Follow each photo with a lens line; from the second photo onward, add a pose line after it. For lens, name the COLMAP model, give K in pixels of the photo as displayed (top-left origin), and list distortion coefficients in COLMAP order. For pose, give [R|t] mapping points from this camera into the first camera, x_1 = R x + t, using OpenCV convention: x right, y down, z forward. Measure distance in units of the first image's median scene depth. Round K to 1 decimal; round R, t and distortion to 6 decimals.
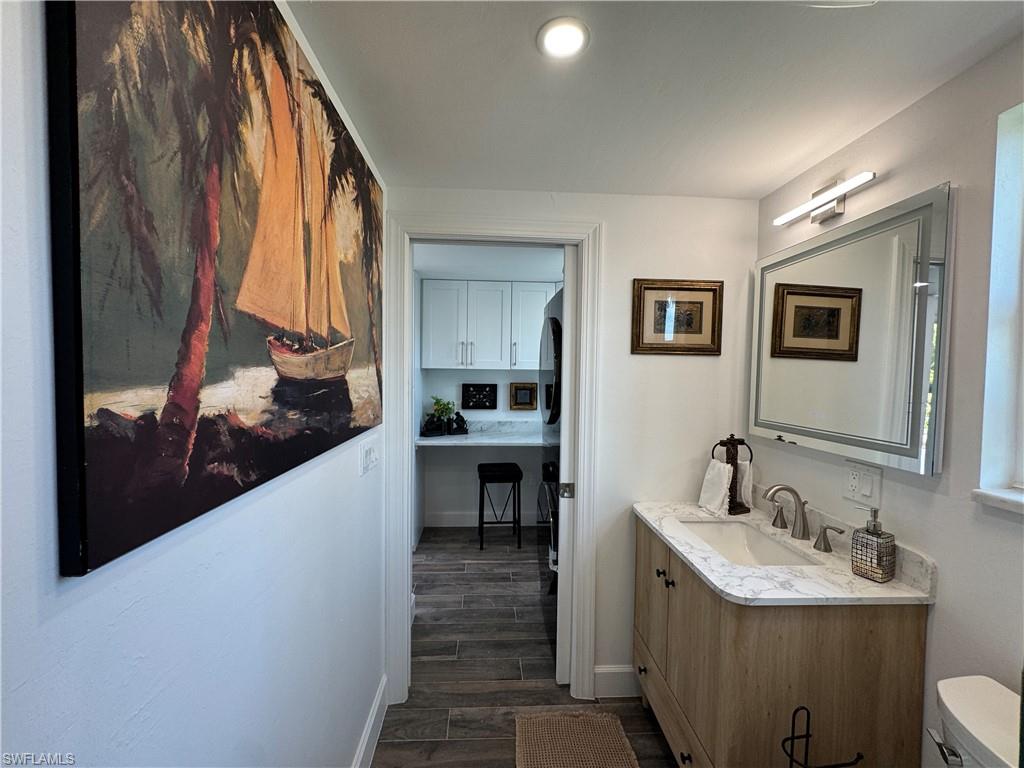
lens RADIAL K [[409.7, 0, 509.2], [0, 409.7, 384.7], [0, 0, 1]] dist [-0.002689, 0.000393]
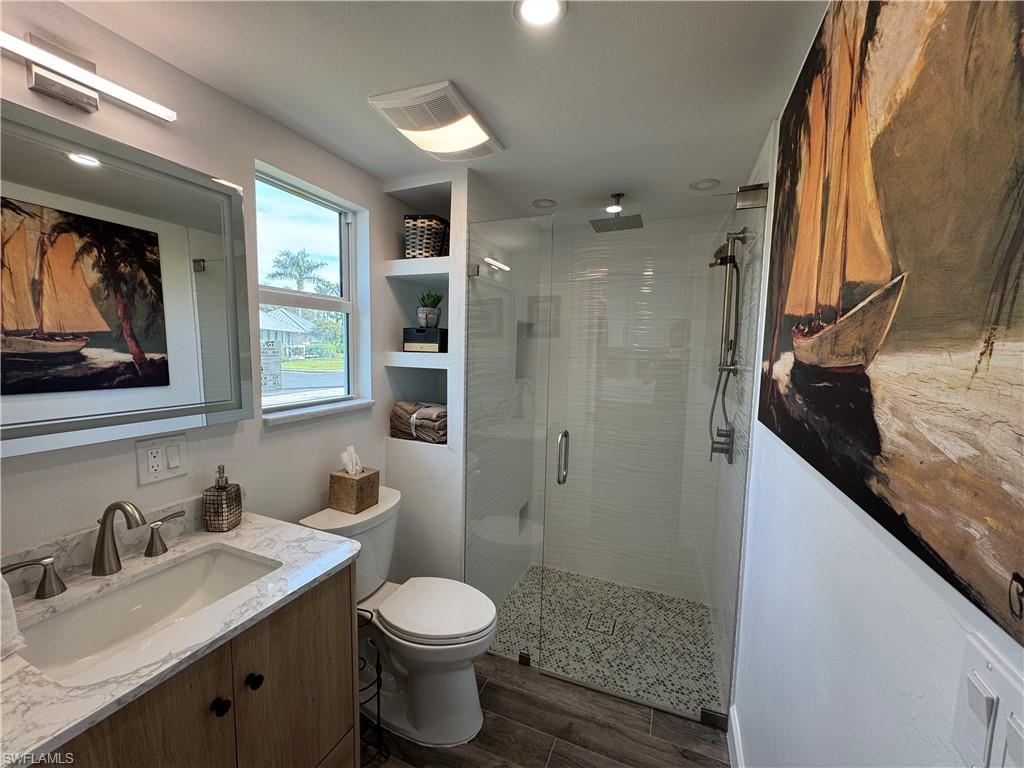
lens RADIAL K [[409.7, 0, 510.6], [0, 409.7, 387.3], [0, 0, 1]] dist [-0.002689, 0.000393]
pose [[-0.900183, -0.073142, 0.429326, -0.152090], [-0.018244, 0.991264, 0.130623, -0.034909], [-0.435129, 0.109752, -0.893654, 1.053769]]
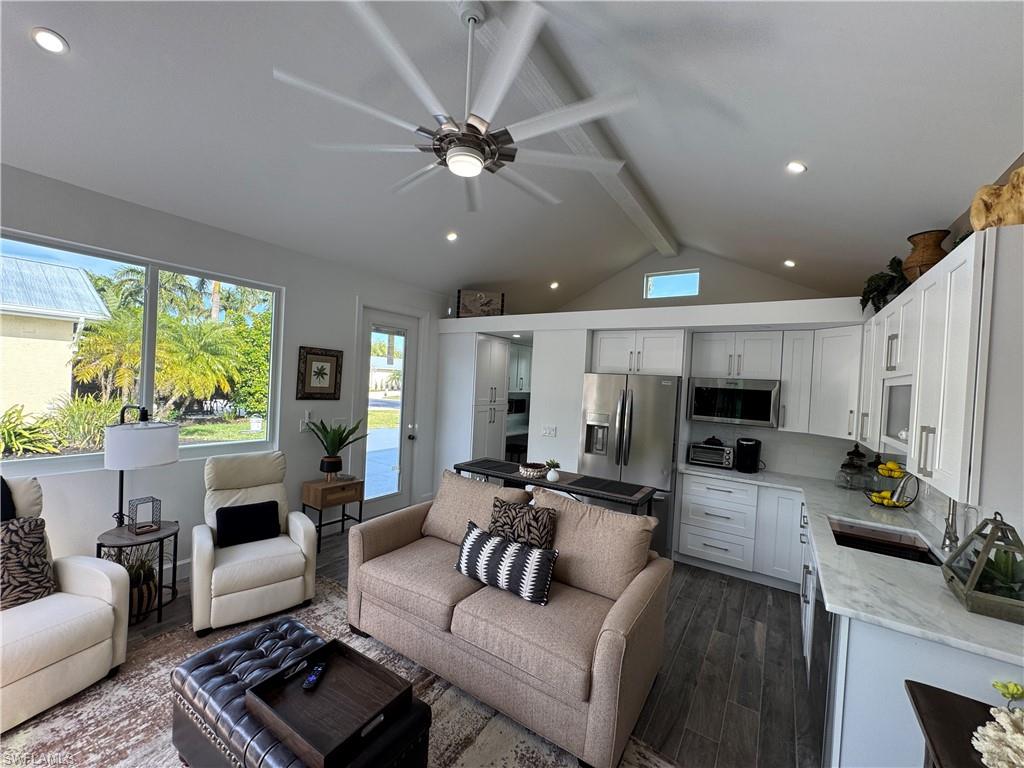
lens RADIAL K [[409.7, 0, 509.2], [0, 409.7, 384.4], [0, 0, 1]] dist [-0.002689, 0.000393]
pose [[0.599745, 0.008215, 0.800149, -0.380510], [-0.018128, 0.999830, 0.003323, -0.145777], [-0.799986, -0.016498, 0.599792, -0.407572]]
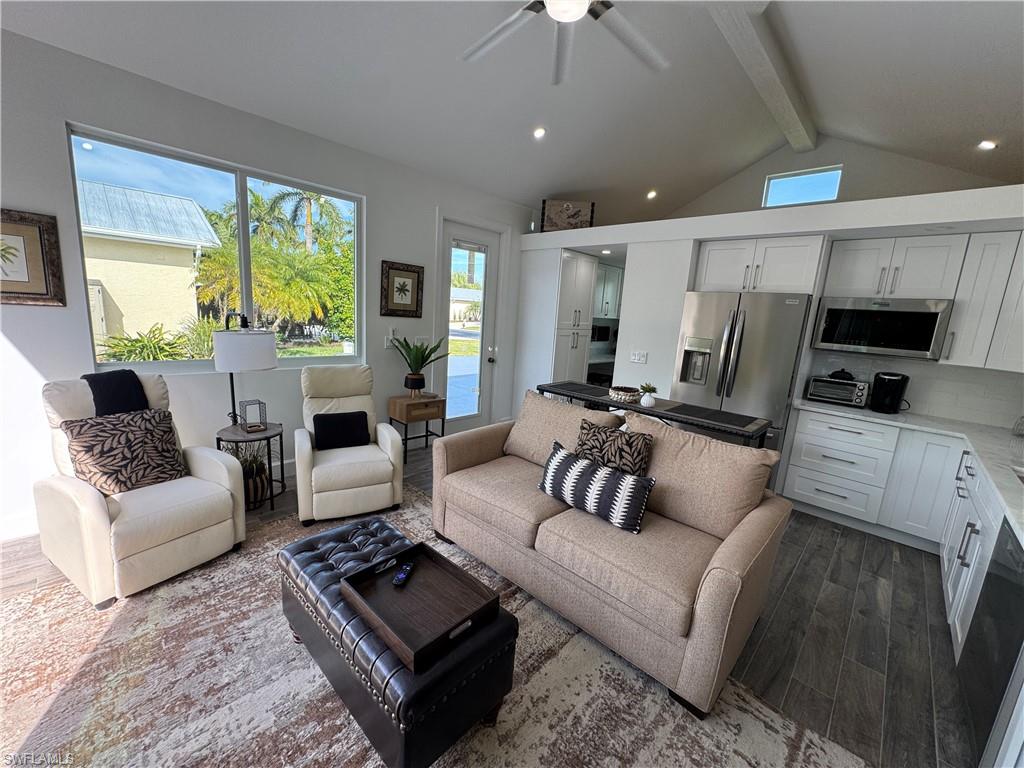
lens RADIAL K [[409.7, 0, 509.3], [0, 409.7, 383.9], [0, 0, 1]] dist [-0.002689, 0.000393]
pose [[0.734953, -0.088692, 0.672293, -0.335669], [-0.033703, 0.985407, 0.166843, -0.094466], [-0.677280, -0.145281, 0.721239, -0.329063]]
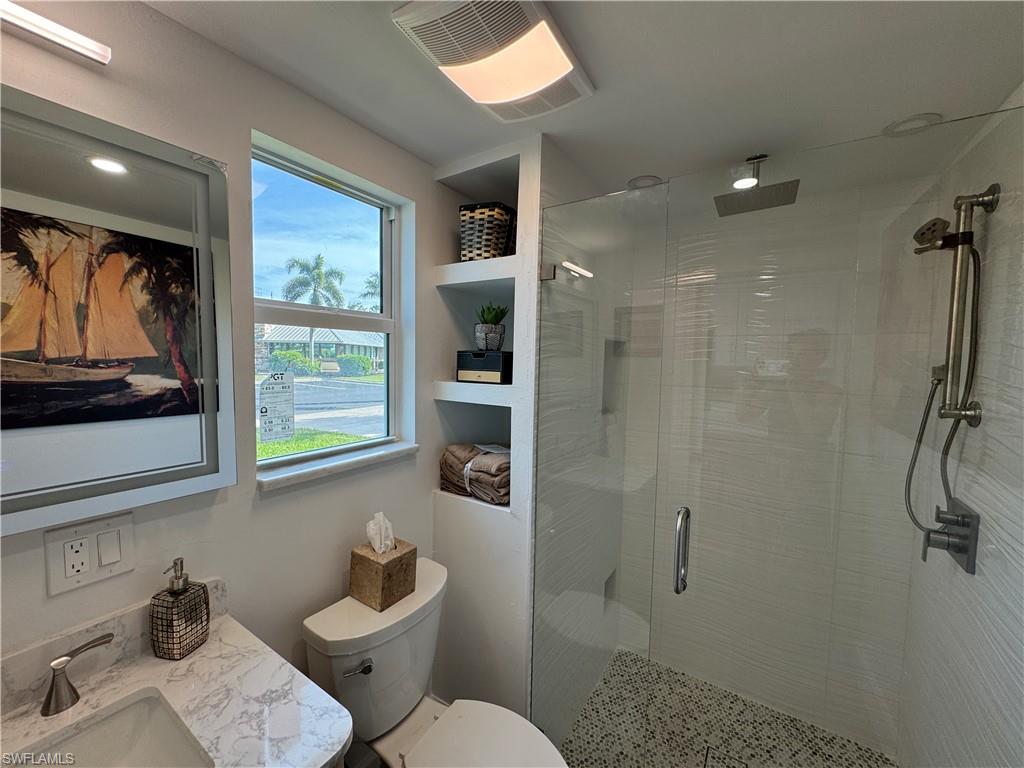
lens RADIAL K [[409.7, 0, 507.8], [0, 409.7, 385.3], [0, 0, 1]] dist [-0.002689, 0.000393]
pose [[-0.801903, -0.064634, 0.593947, -0.002121], [-0.008866, 0.995309, 0.096340, -0.057265], [-0.597388, 0.071990, -0.798715, 0.797320]]
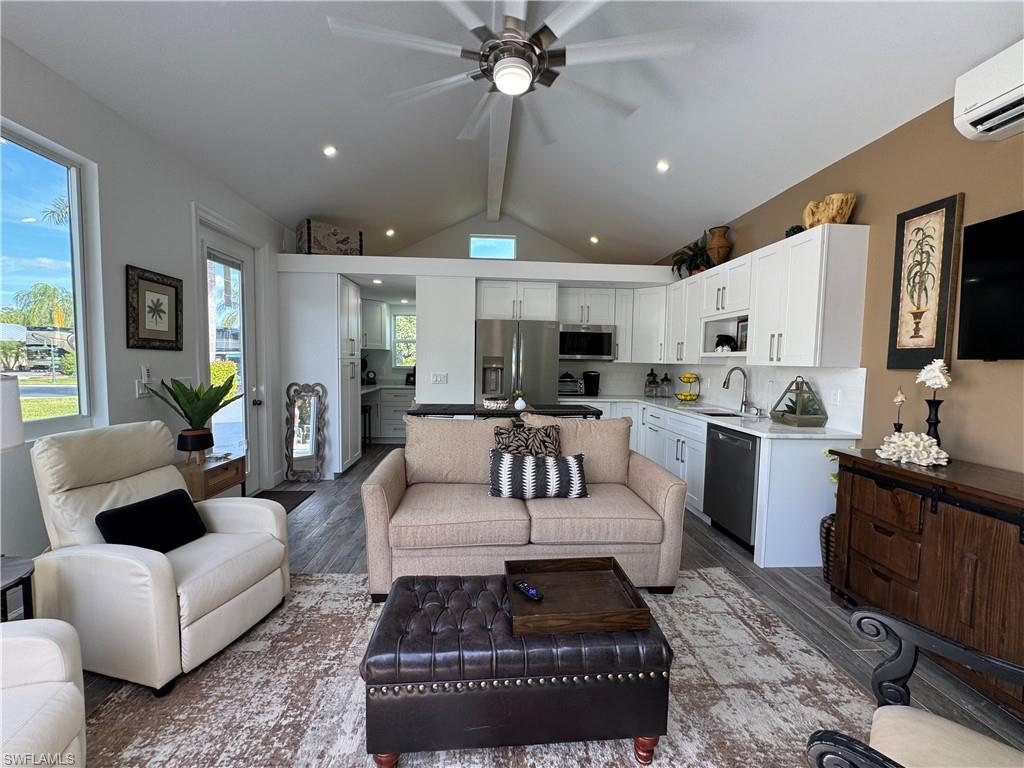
lens RADIAL K [[409.7, 0, 509.3], [0, 409.7, 384.3], [0, 0, 1]] dist [-0.002689, 0.000393]
pose [[-0.007550, -0.074751, 0.997174, -0.614199], [0.014244, 0.997093, 0.074853, -0.051817], [-0.999870, 0.014769, -0.006463, 0.171927]]
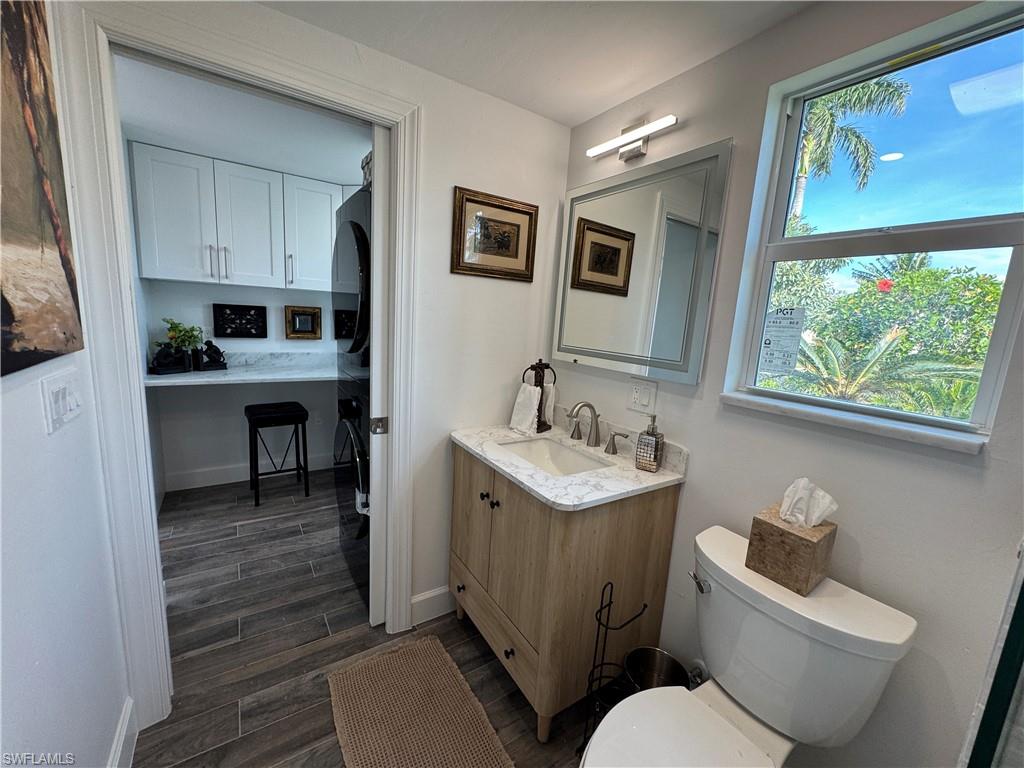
lens RADIAL K [[409.7, 0, 509.2], [0, 409.7, 384.2], [0, 0, 1]] dist [-0.002689, 0.000393]
pose [[0.863611, -0.045695, 0.502084, -0.059243], [-0.033836, 0.988385, 0.148153, 0.029996], [-0.503022, -0.144935, 0.852034, 0.123610]]
